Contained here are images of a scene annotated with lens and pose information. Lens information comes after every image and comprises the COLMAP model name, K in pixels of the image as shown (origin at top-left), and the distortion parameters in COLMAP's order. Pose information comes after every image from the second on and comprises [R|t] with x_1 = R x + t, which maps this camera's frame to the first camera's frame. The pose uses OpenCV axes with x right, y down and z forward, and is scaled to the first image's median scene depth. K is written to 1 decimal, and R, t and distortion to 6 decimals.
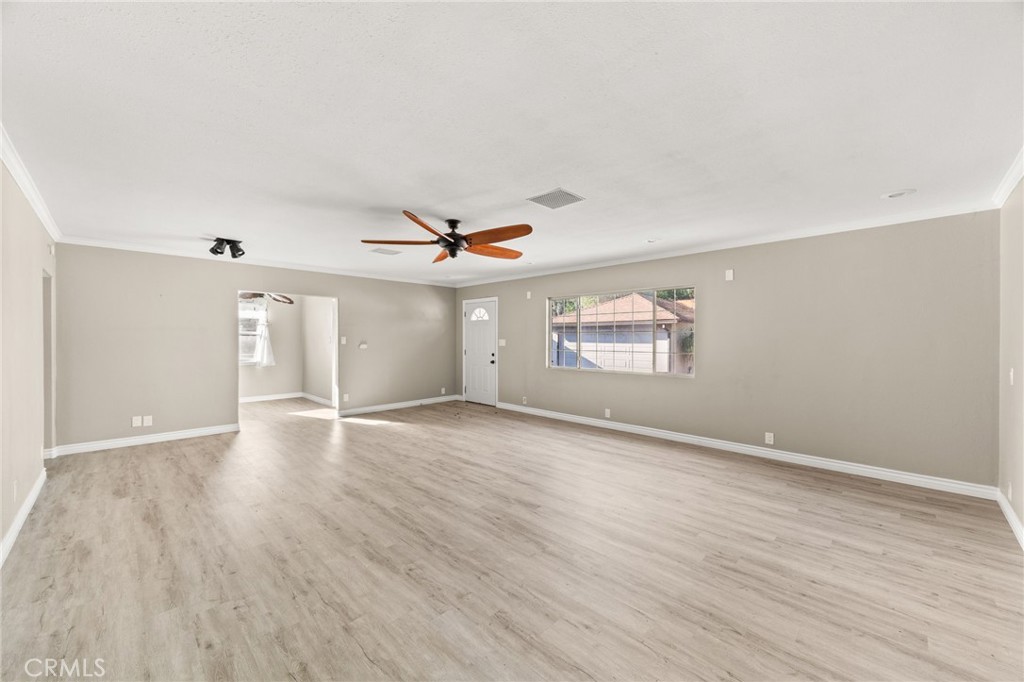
lens RADIAL K [[394.5, 0, 510.8], [0, 394.5, 339.6], [0, 0, 1]] dist [0.001364, 0.000644]
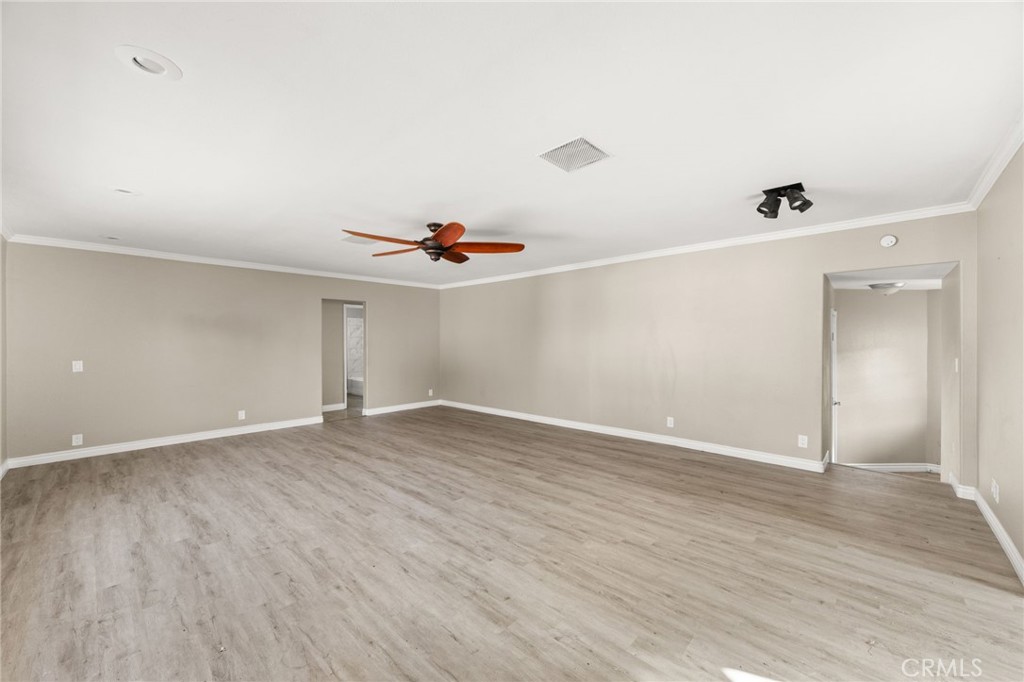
lens RADIAL K [[394.5, 0, 510.8], [0, 394.5, 339.6], [0, 0, 1]] dist [0.001364, 0.000644]
pose [[-0.999524, 0.002186, -0.030773, -0.302668], [0.002223, 0.999997, -0.001165, -0.006244], [0.030770, -0.001232, -0.999526, 1.982496]]
